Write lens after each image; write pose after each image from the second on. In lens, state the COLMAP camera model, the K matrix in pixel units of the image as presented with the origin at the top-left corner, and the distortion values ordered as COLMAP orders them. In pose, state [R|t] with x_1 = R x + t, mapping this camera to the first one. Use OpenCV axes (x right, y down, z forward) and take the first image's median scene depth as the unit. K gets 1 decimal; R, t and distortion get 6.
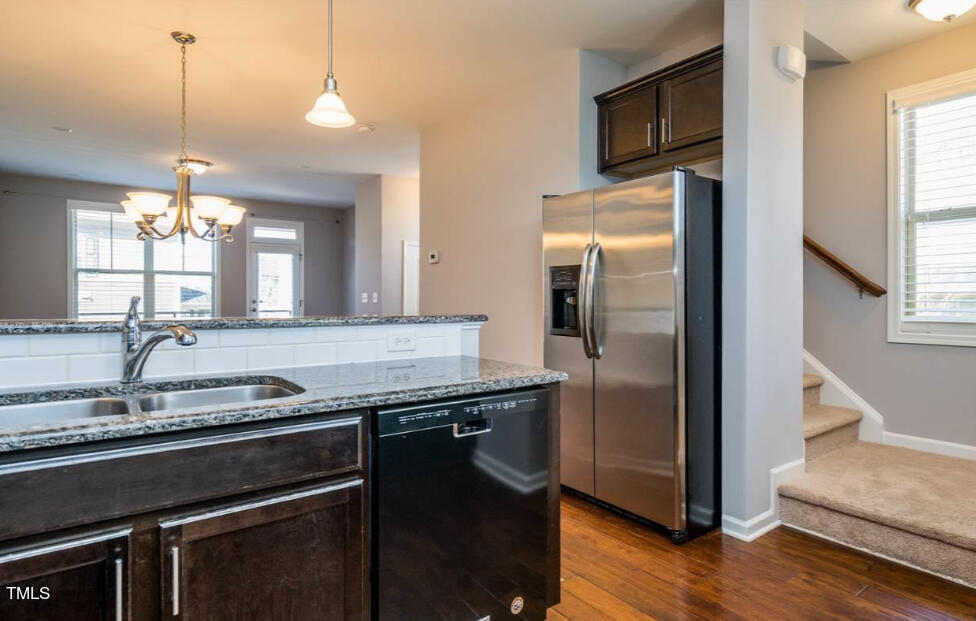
lens RADIAL K [[522.9, 0, 482.6], [0, 522.9, 304.1], [0, 0, 1]] dist [0.002363, 0.000942]
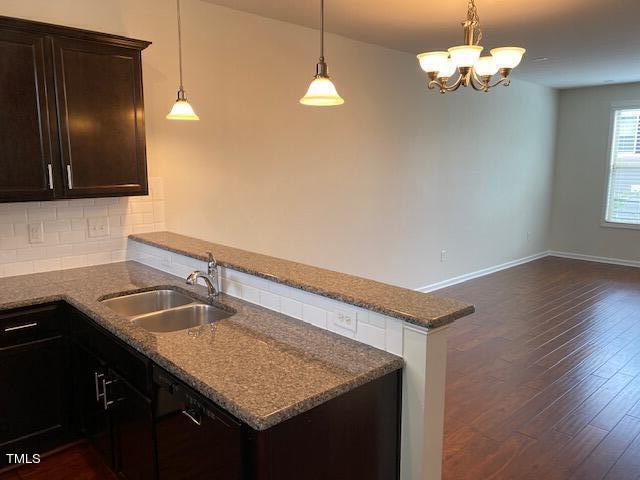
lens RADIAL K [[490.9, 0, 317.3], [0, 490.9, 244.4], [0, 0, 1]] dist [0.077290, -0.000231]
pose [[0.124684, 0.169187, -0.977665, 0.684686], [-0.010489, 0.985524, 0.169210, -0.211598], [0.992141, -0.010843, 0.124653, 0.772302]]
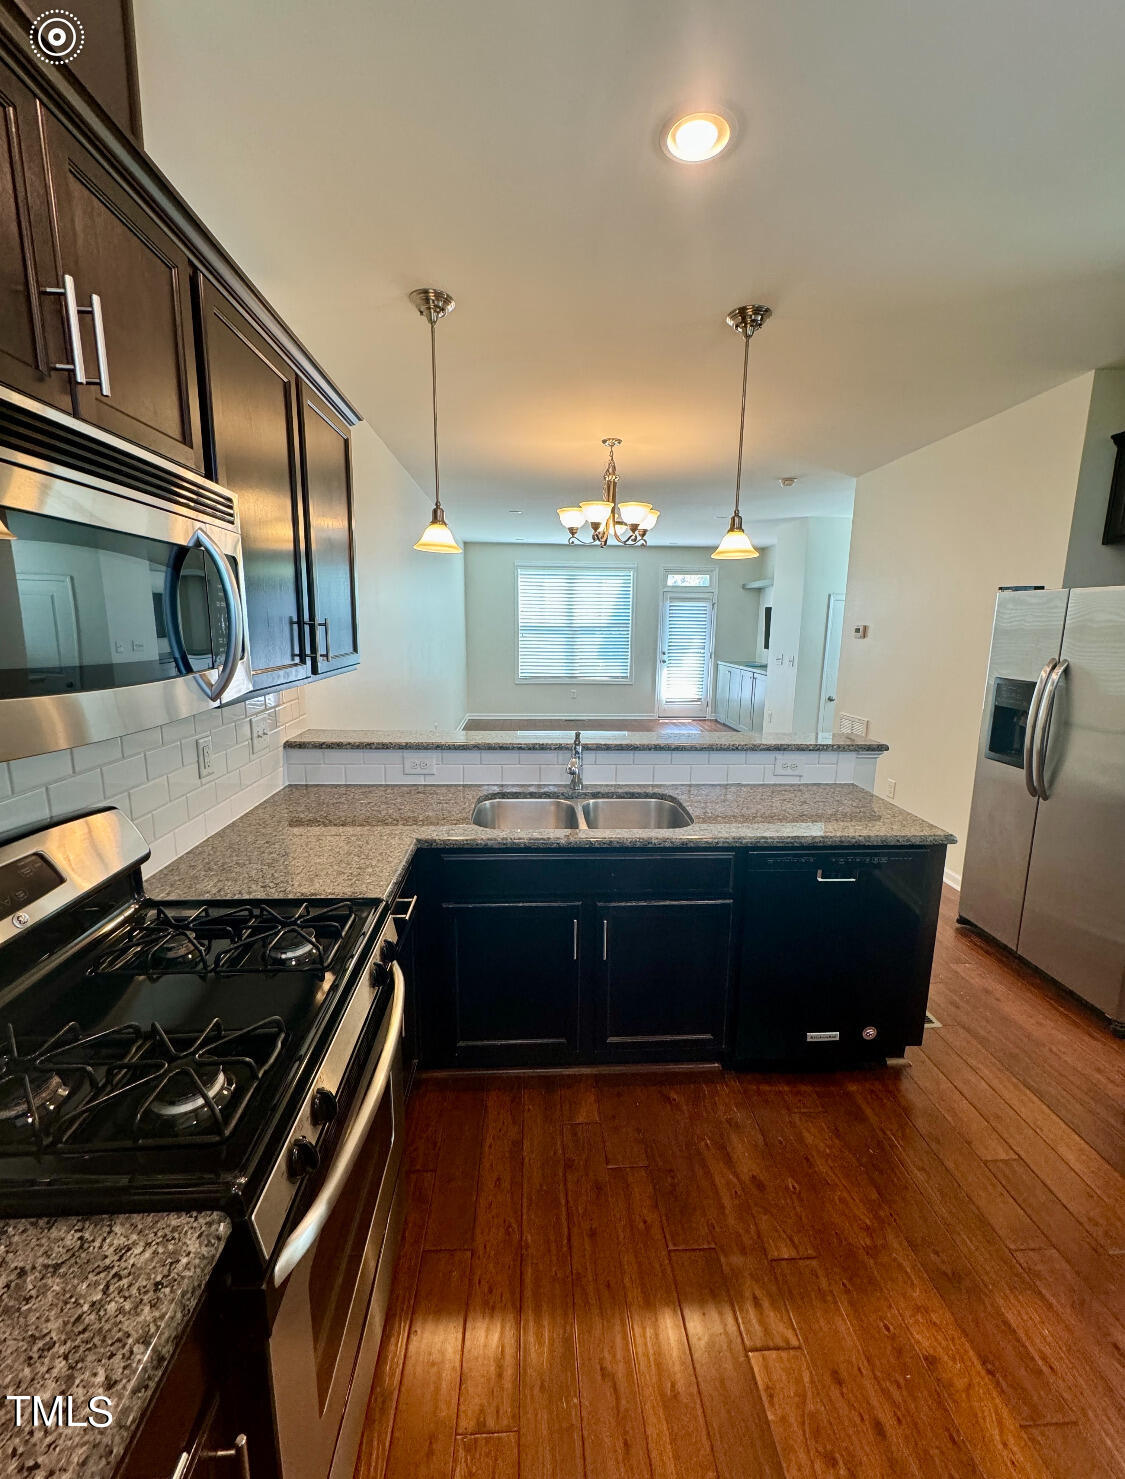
lens RADIAL K [[602.0, 0, 568.9], [0, 602.0, 735.0], [0, 0, 1]] dist [0.001429, 0.000337]
pose [[0.843774, 0.109081, -0.525497, 0.094280], [-0.017668, 0.984243, 0.175938, -0.182352], [0.536408, -0.139167, 0.832406, -0.219141]]
